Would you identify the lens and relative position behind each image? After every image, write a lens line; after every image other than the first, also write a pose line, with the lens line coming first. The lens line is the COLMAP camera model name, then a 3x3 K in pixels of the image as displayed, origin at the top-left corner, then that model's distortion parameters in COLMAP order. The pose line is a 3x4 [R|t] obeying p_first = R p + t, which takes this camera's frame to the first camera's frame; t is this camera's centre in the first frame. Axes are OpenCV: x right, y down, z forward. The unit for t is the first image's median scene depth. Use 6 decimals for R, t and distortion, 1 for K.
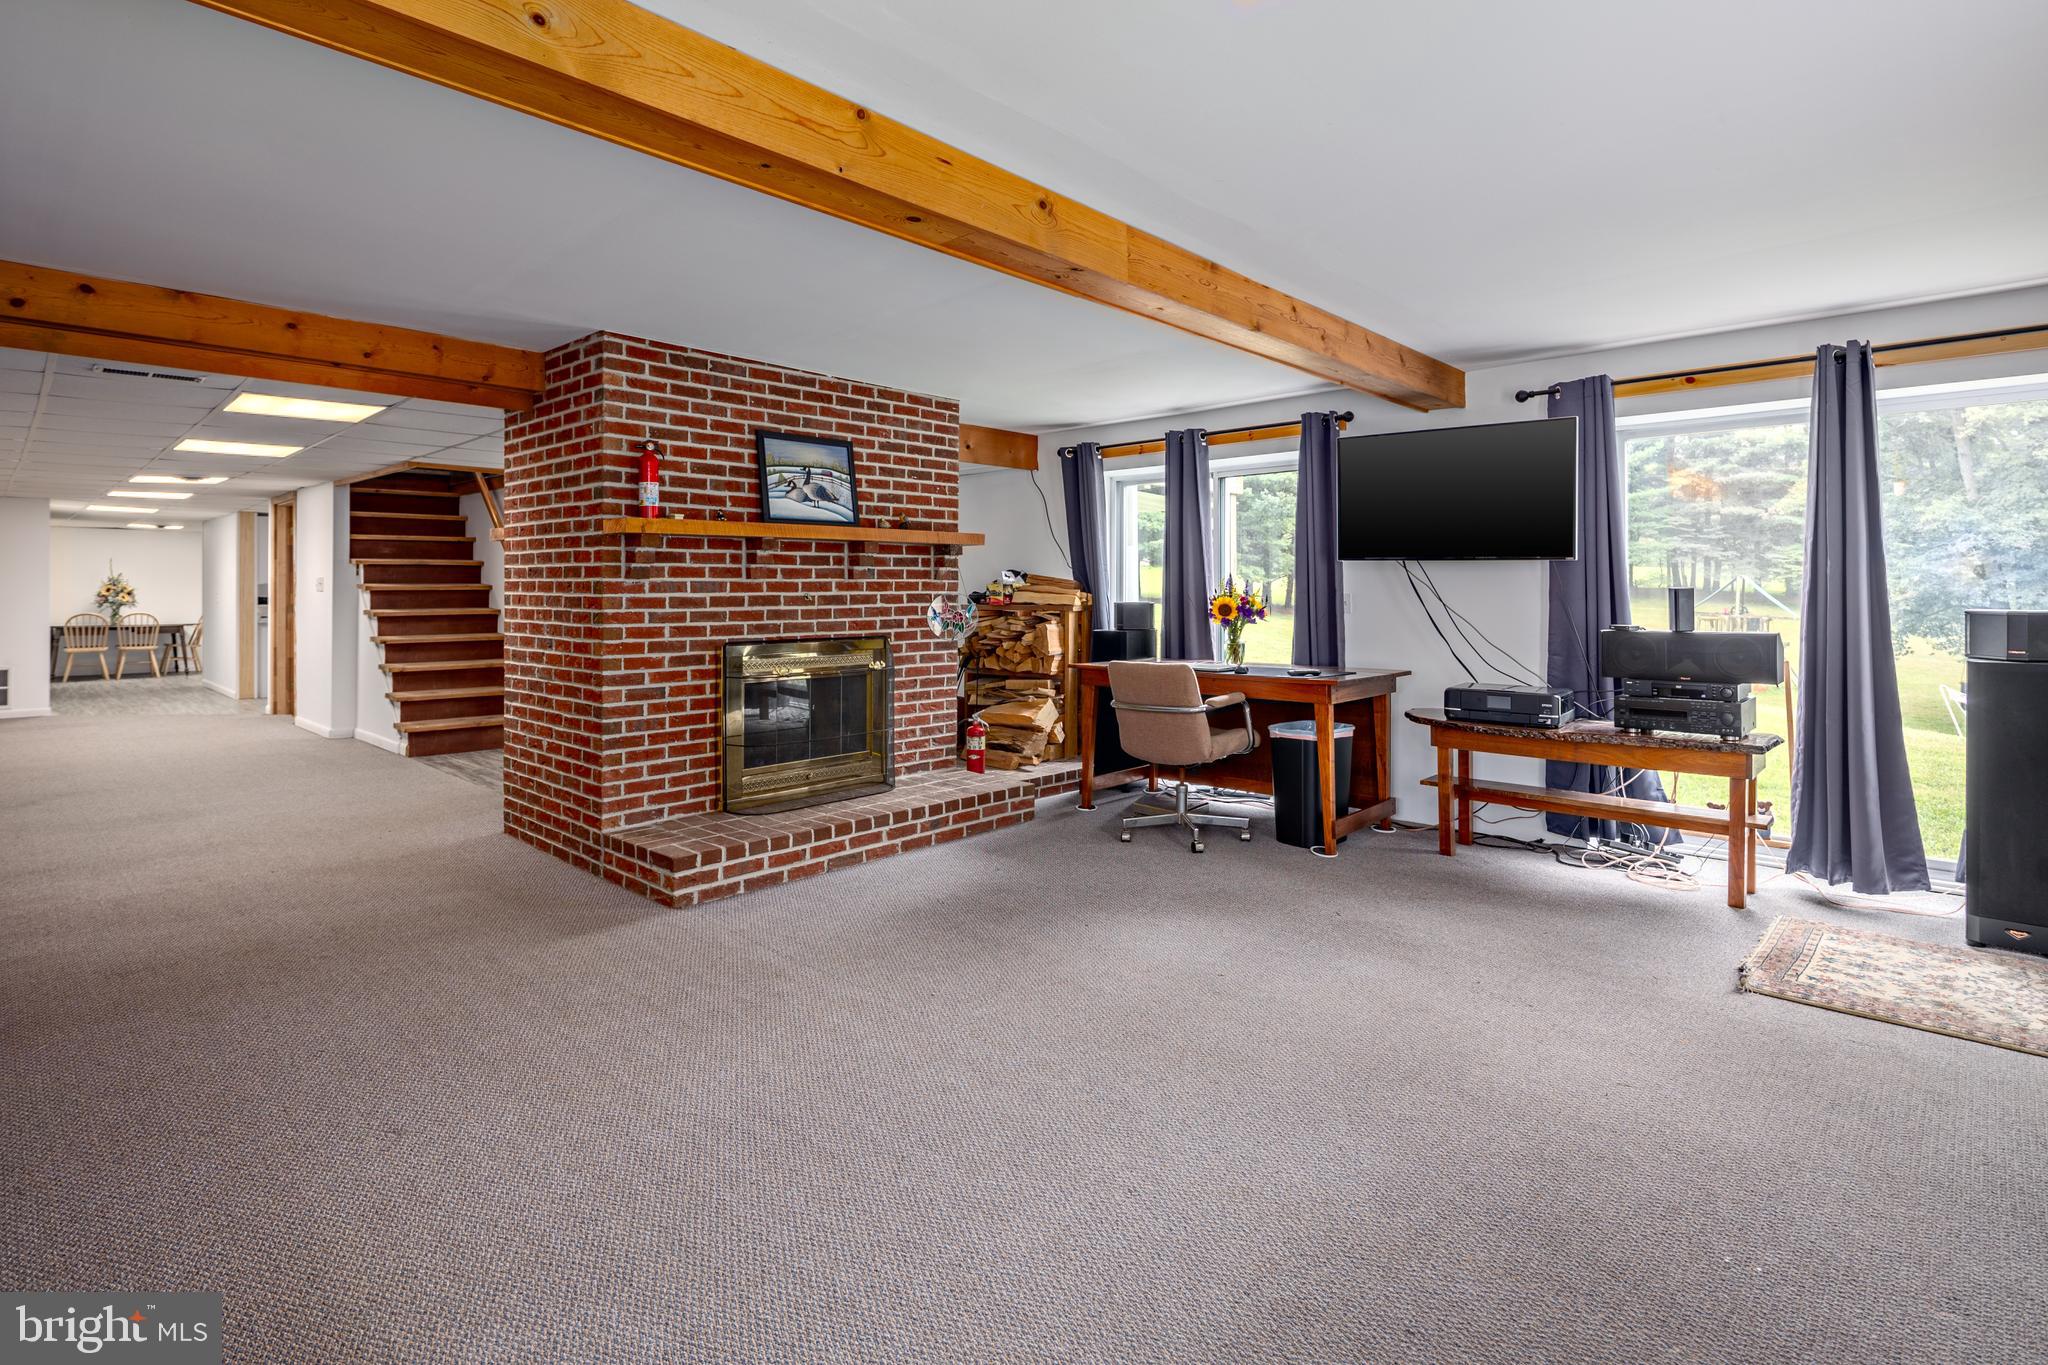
lens RADIAL K [[995.3, 0, 1016.4], [0, 995.3, 677.1], [0, 0, 1]] dist [0.003400, 0.000082]
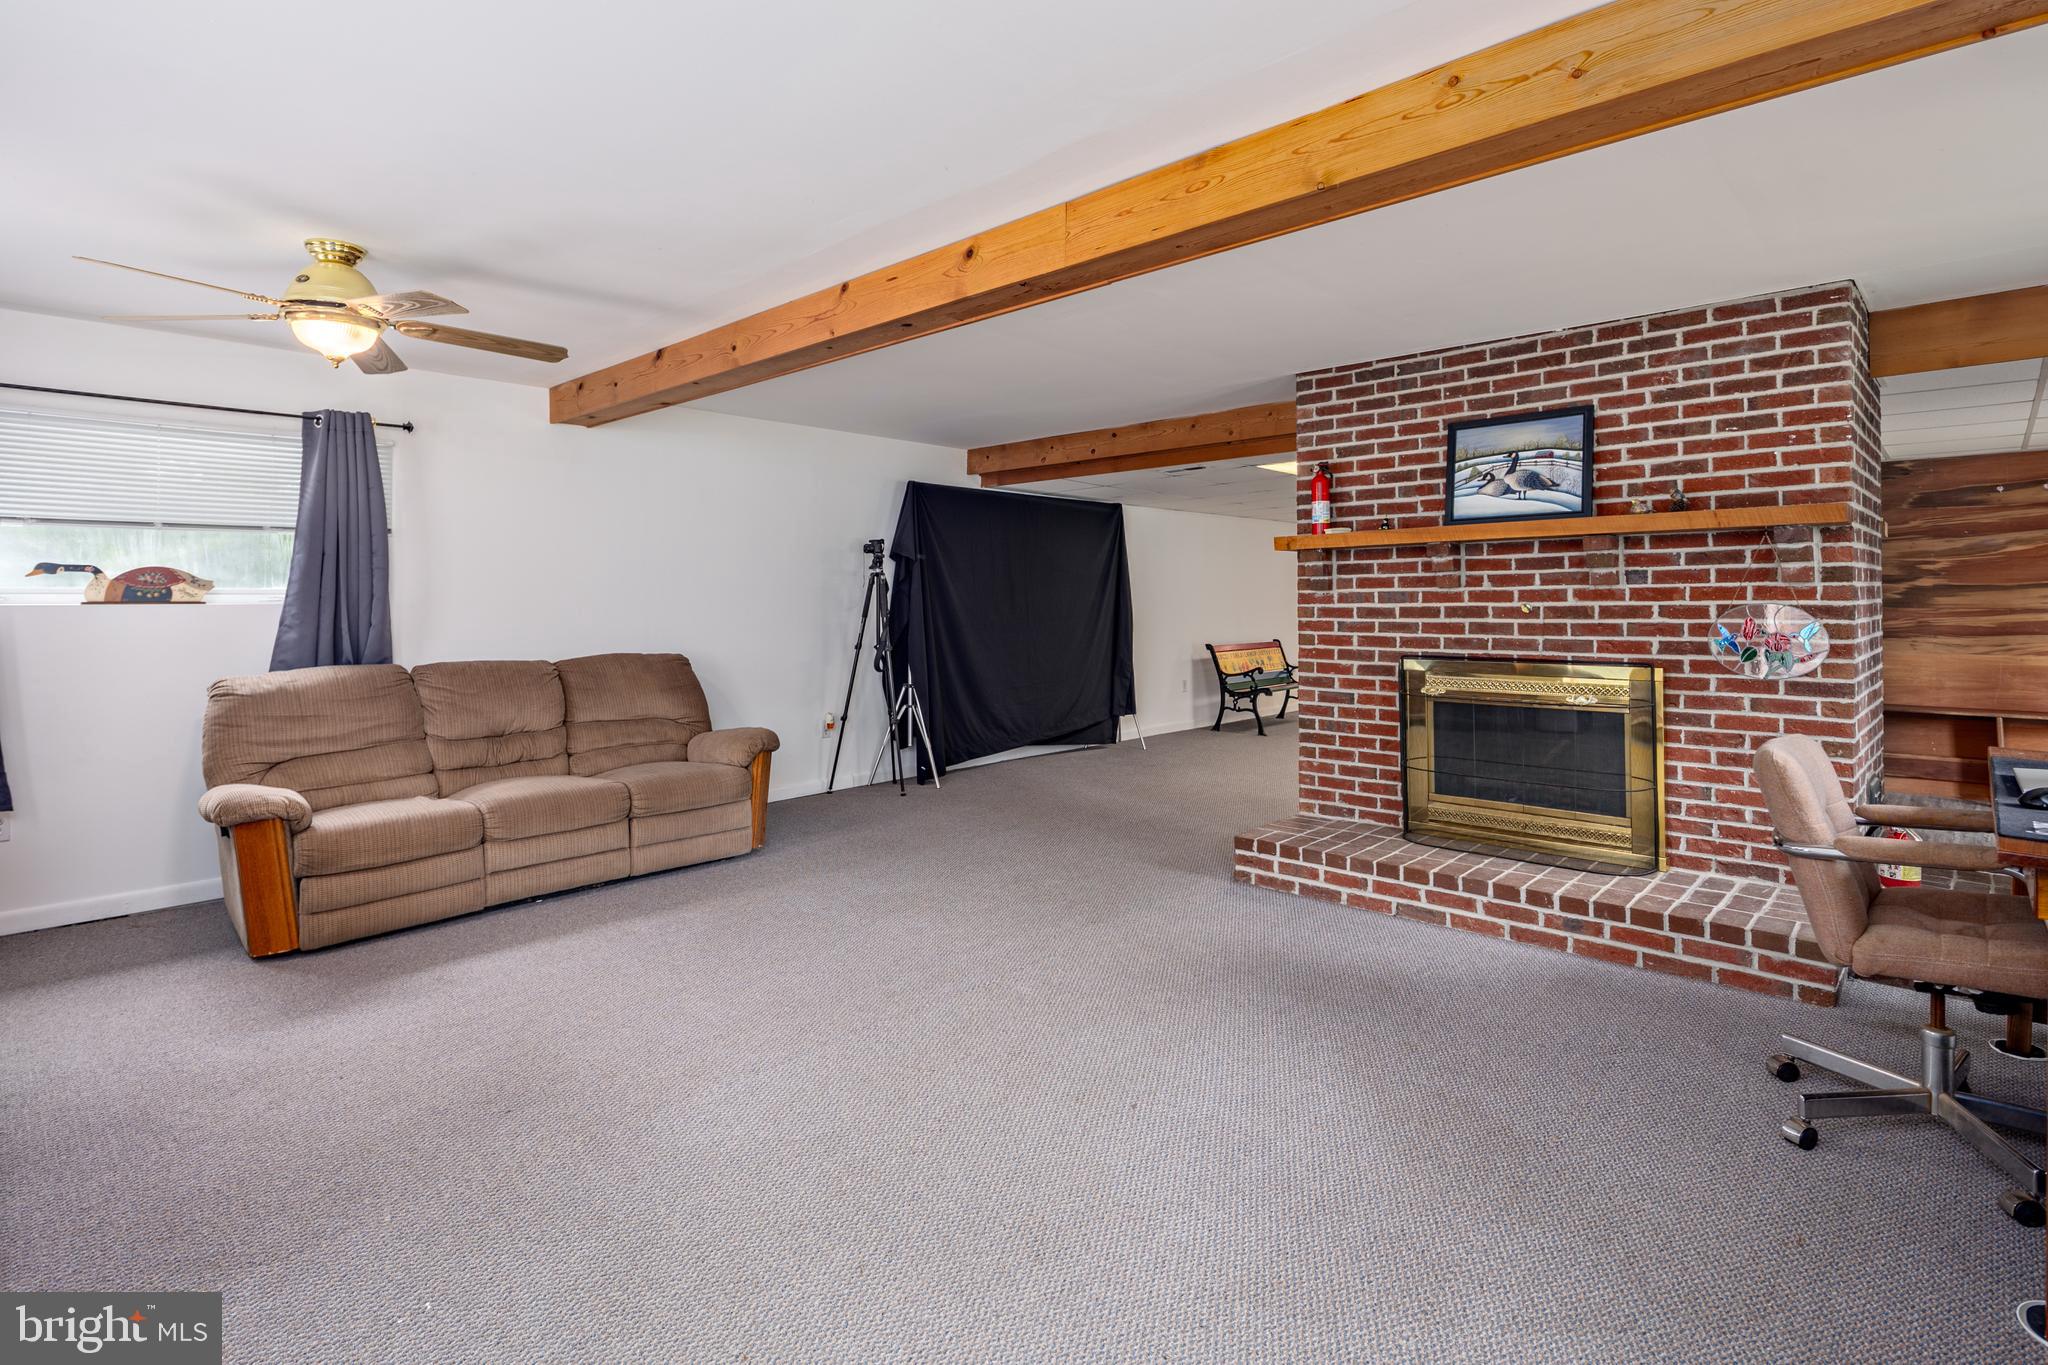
lens RADIAL K [[995.3, 0, 1016.1], [0, 995.3, 687.0], [0, 0, 1]] dist [0.003400, 0.000082]
pose [[-0.002597, 0.087314, -0.996177, 0.665896], [-0.081119, 0.992879, 0.087237, -0.057213], [0.996701, 0.081035, 0.004505, 0.622406]]
